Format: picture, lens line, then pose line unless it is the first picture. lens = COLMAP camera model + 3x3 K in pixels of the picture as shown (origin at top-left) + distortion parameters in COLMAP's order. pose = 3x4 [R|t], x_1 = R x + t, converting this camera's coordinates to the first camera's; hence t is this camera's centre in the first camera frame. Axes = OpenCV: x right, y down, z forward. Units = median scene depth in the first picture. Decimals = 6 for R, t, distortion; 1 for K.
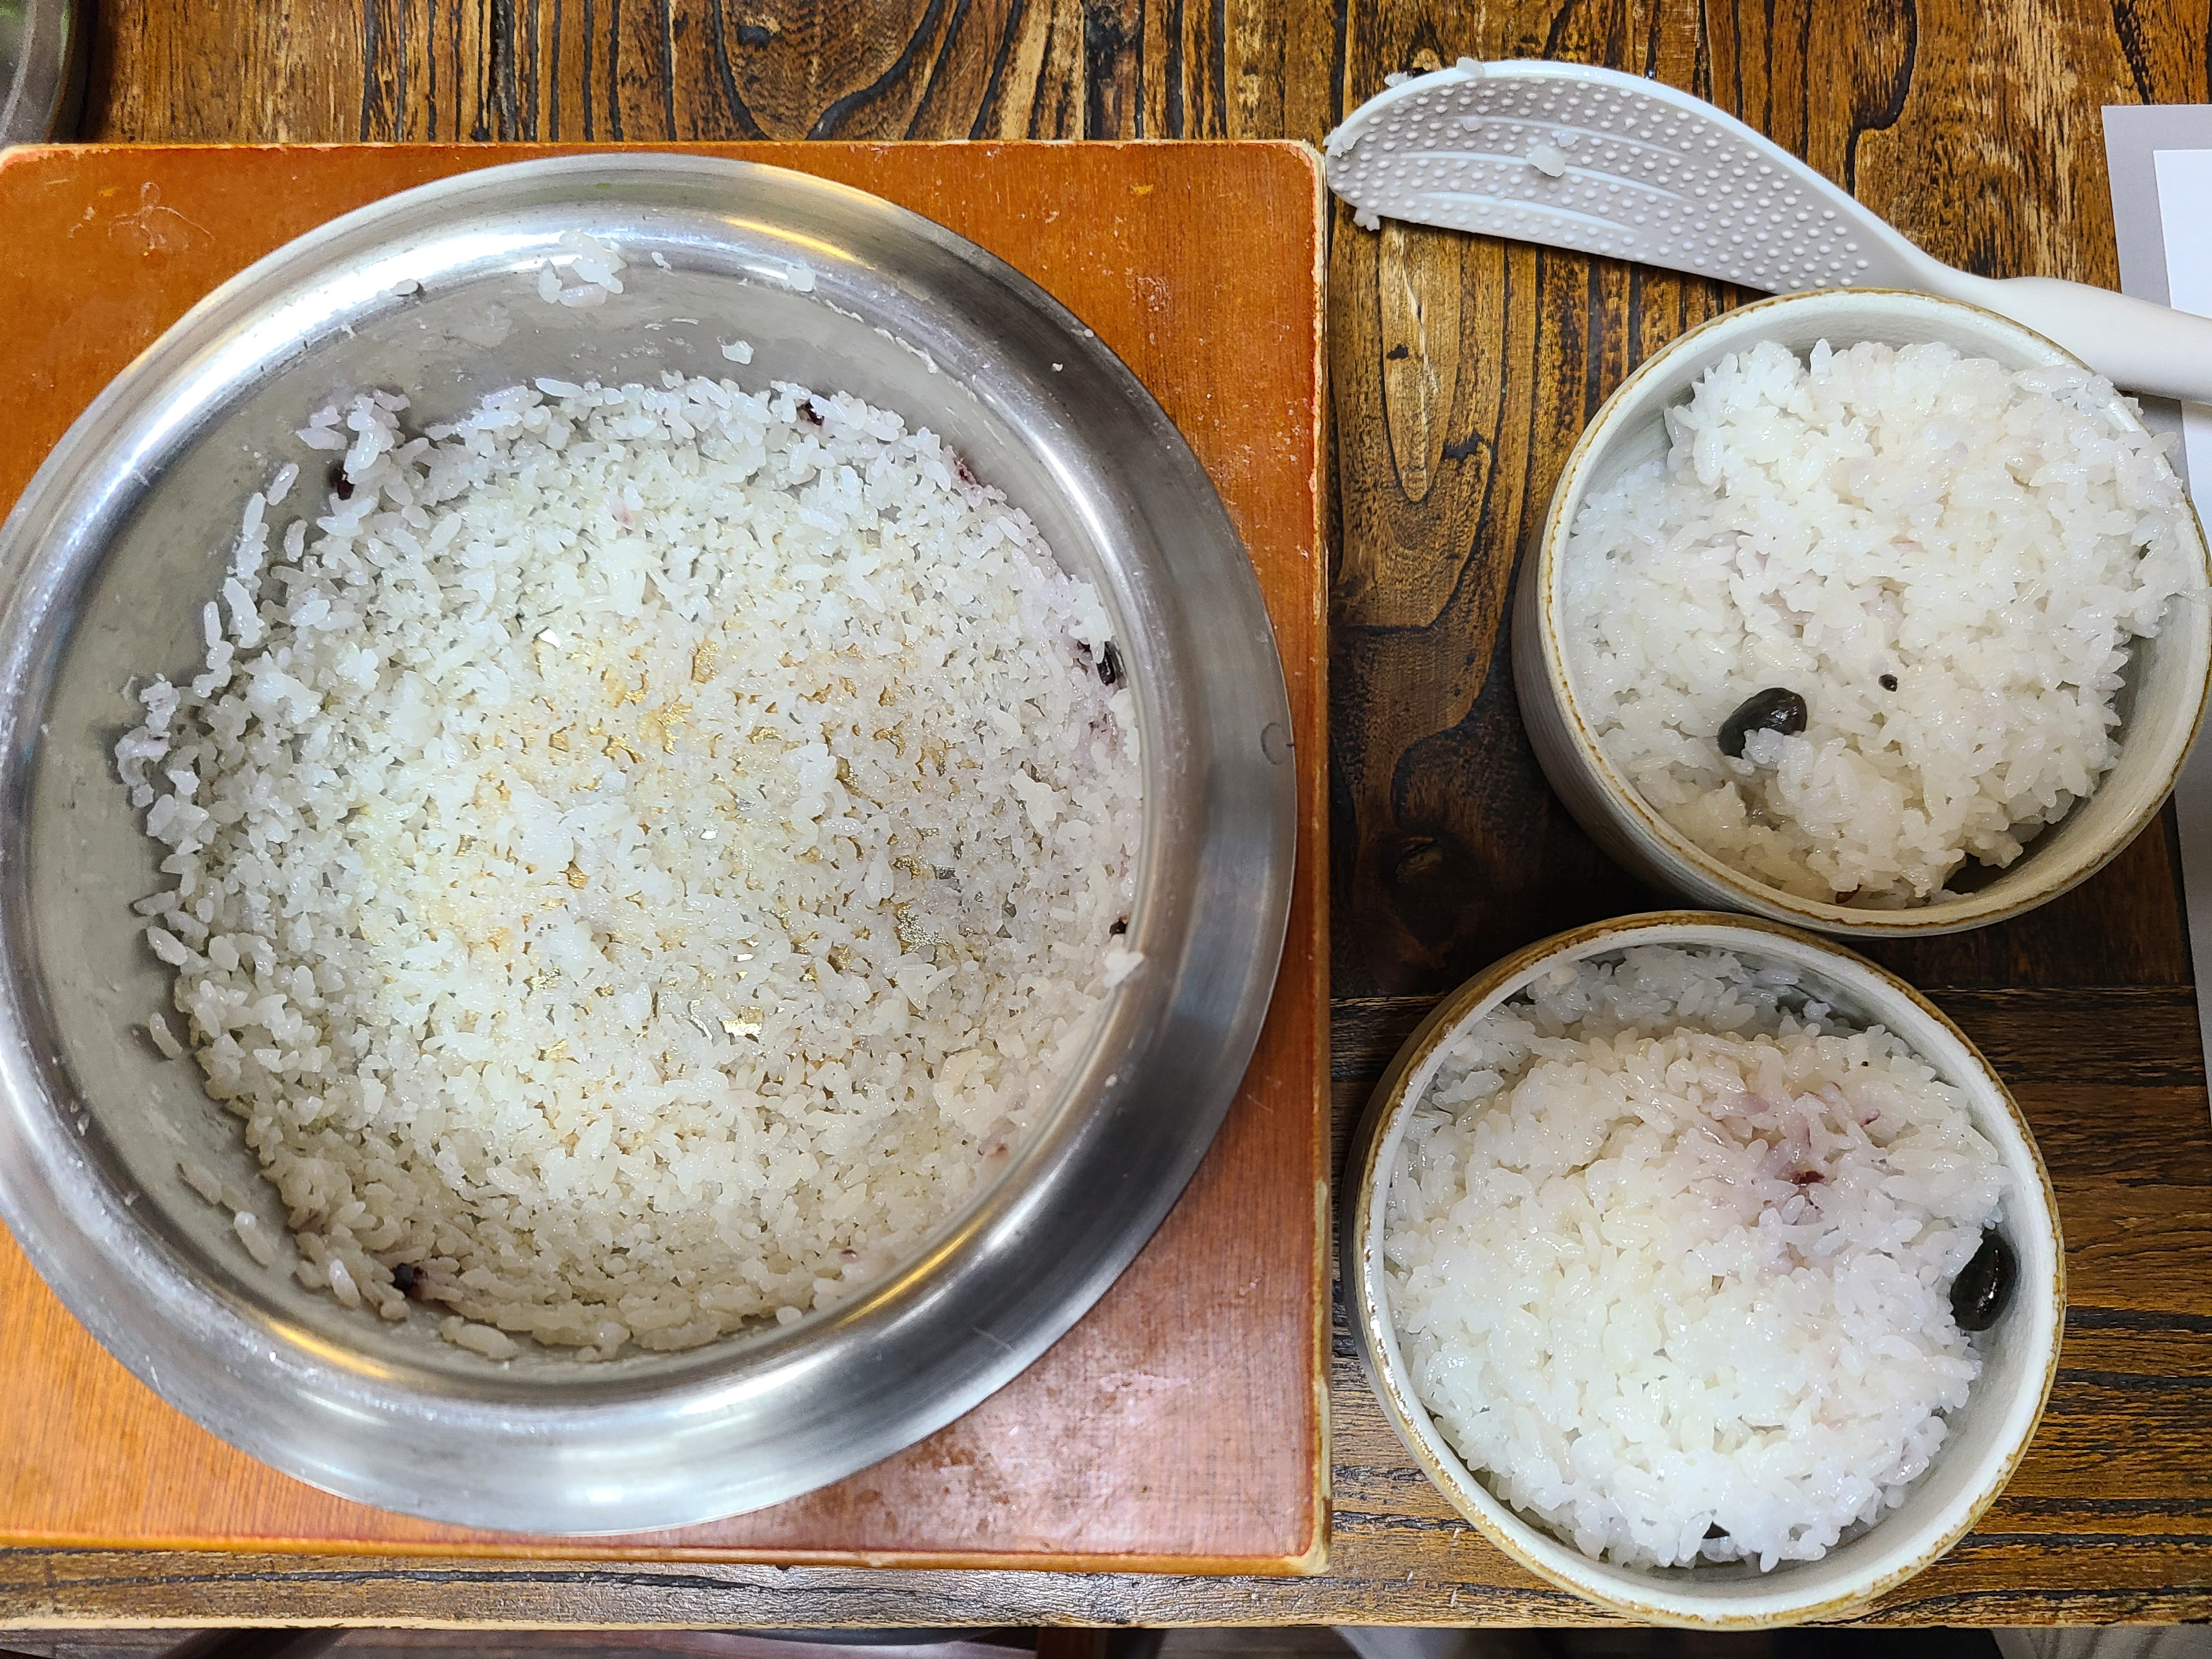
lens RADIAL K [[1661.3, 0, 1106.0], [0, 1661.3, 829.5], [0, 0, 1]] dist [0.030907, -0.011324]
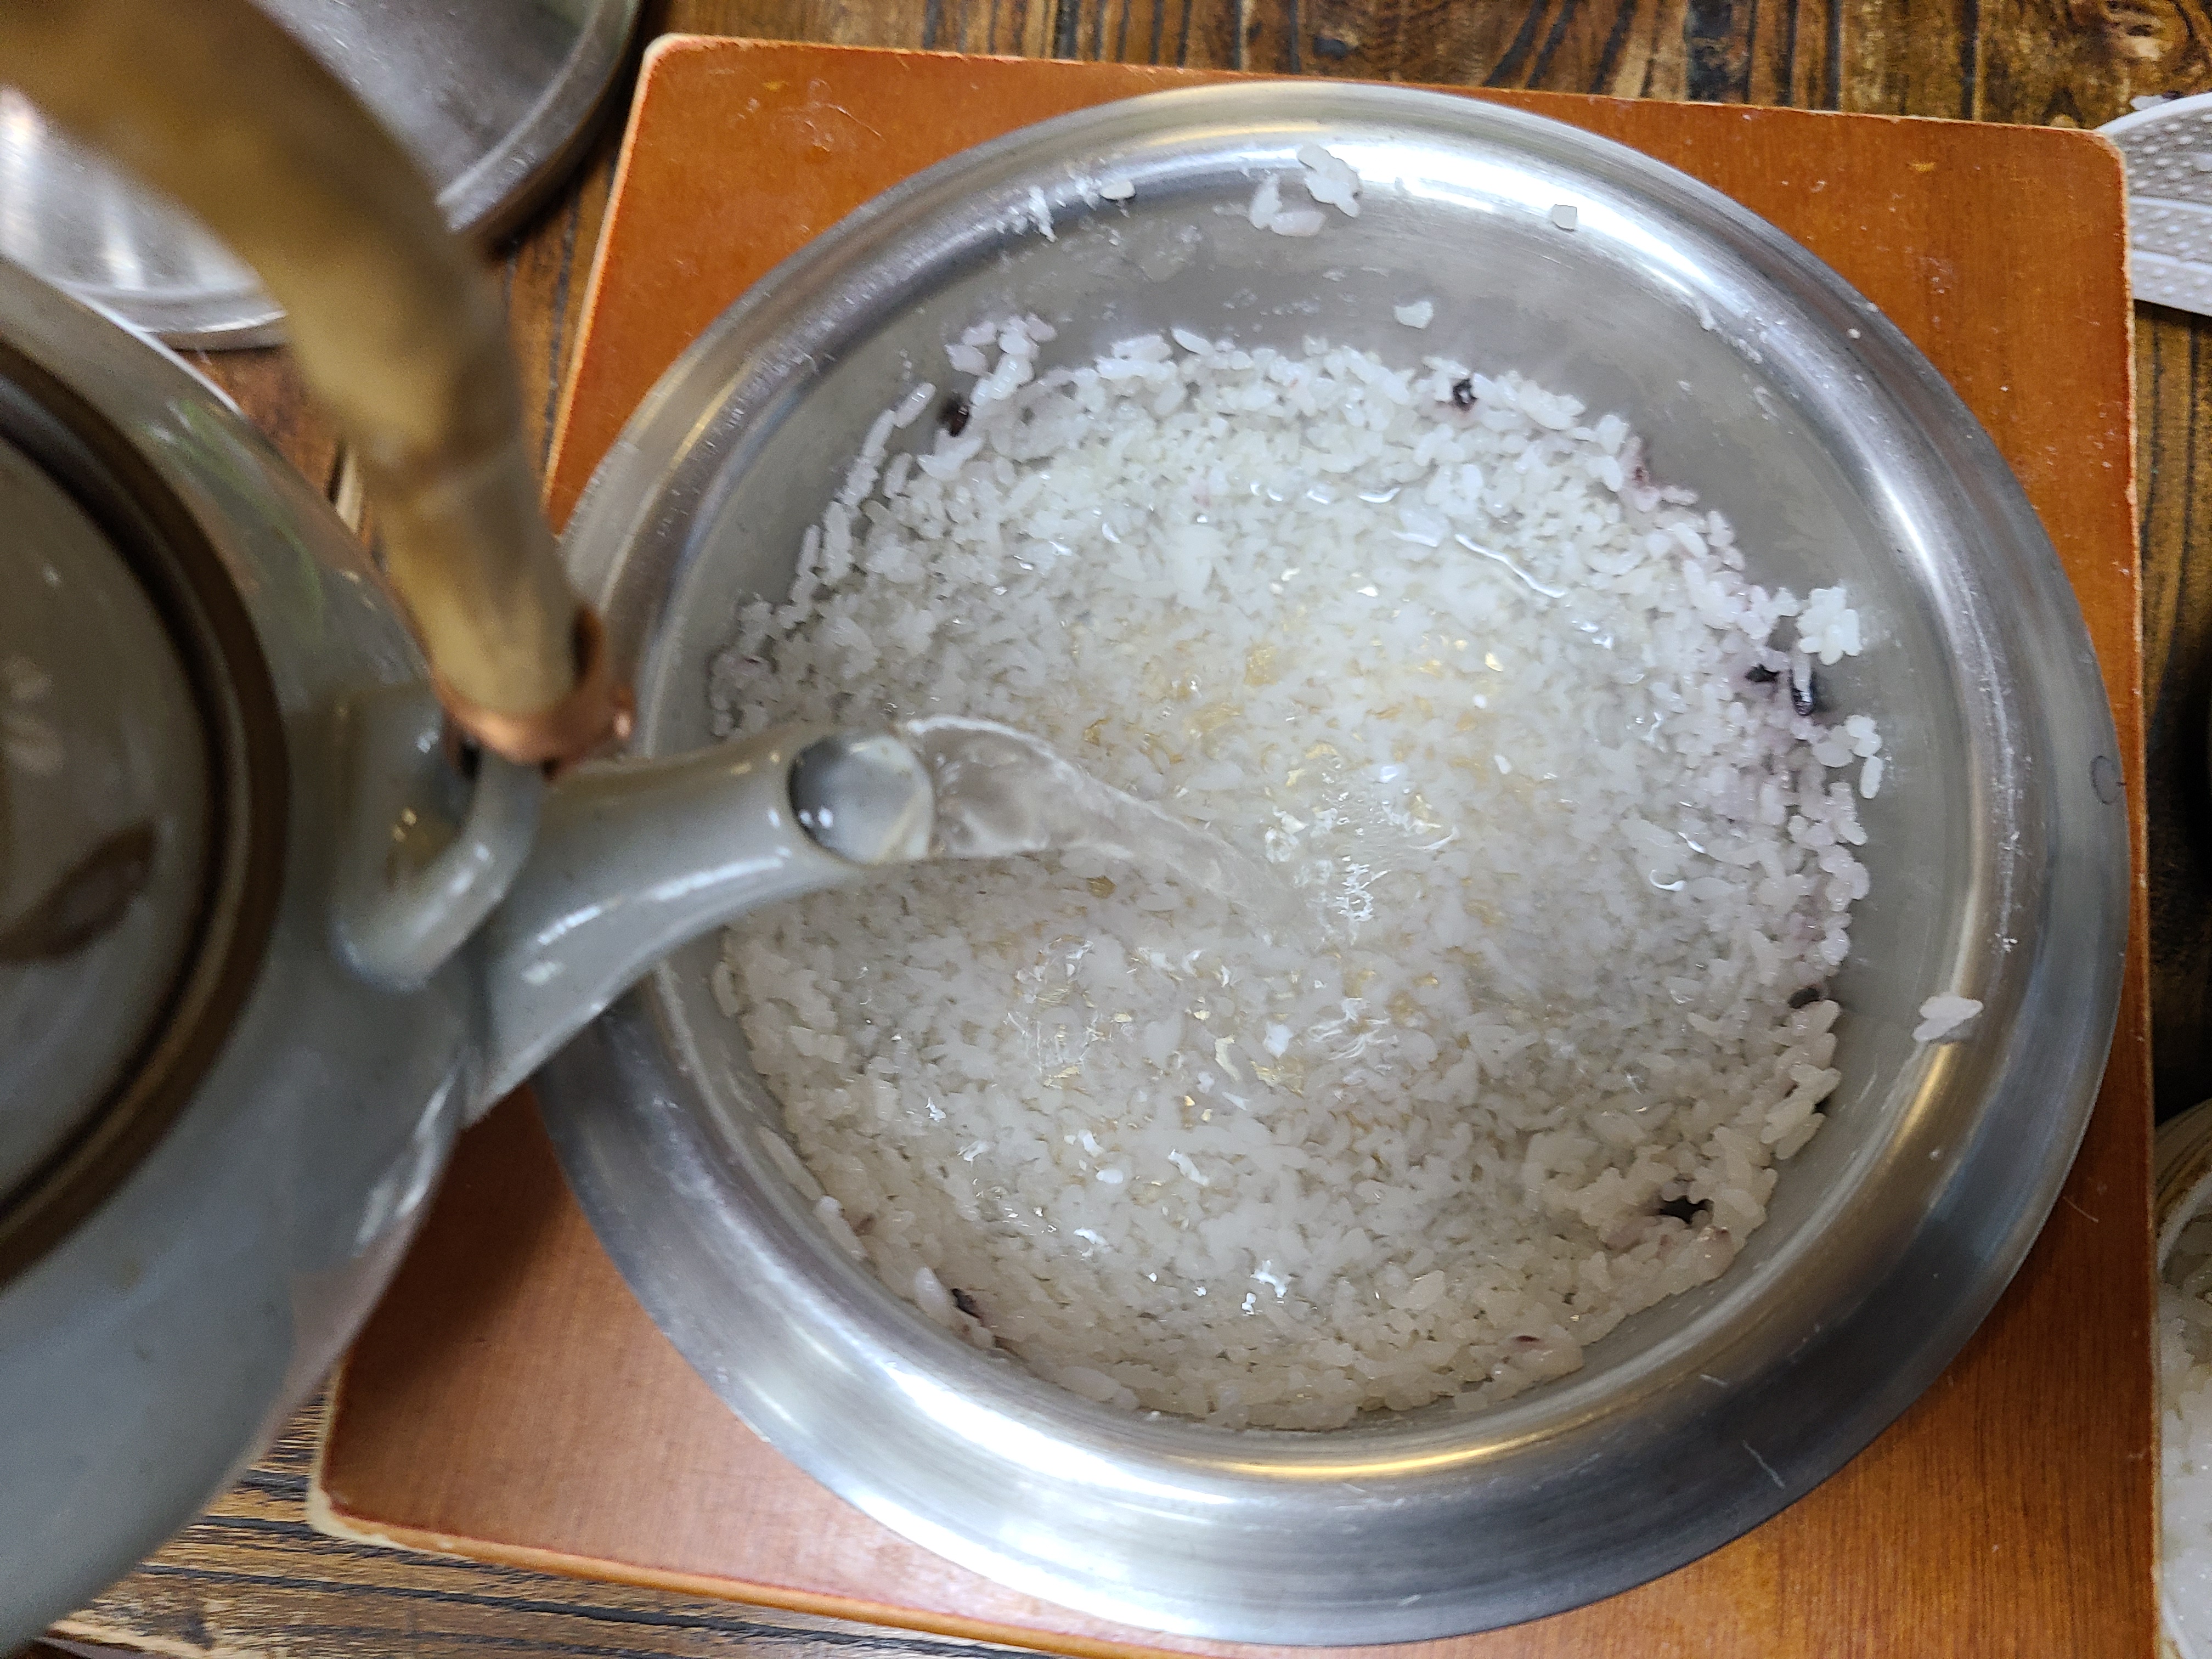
lens RADIAL K [[1661.3, 0, 1106.0], [0, 1661.3, 829.5], [0, 0, 1]] dist [0.030907, -0.011324]
pose [[0.993177, 0.106777, -0.046892, -0.291826], [-0.111315, 0.987880, -0.108172, 0.098915], [0.034773, 0.112654, 0.993026, 0.117720]]
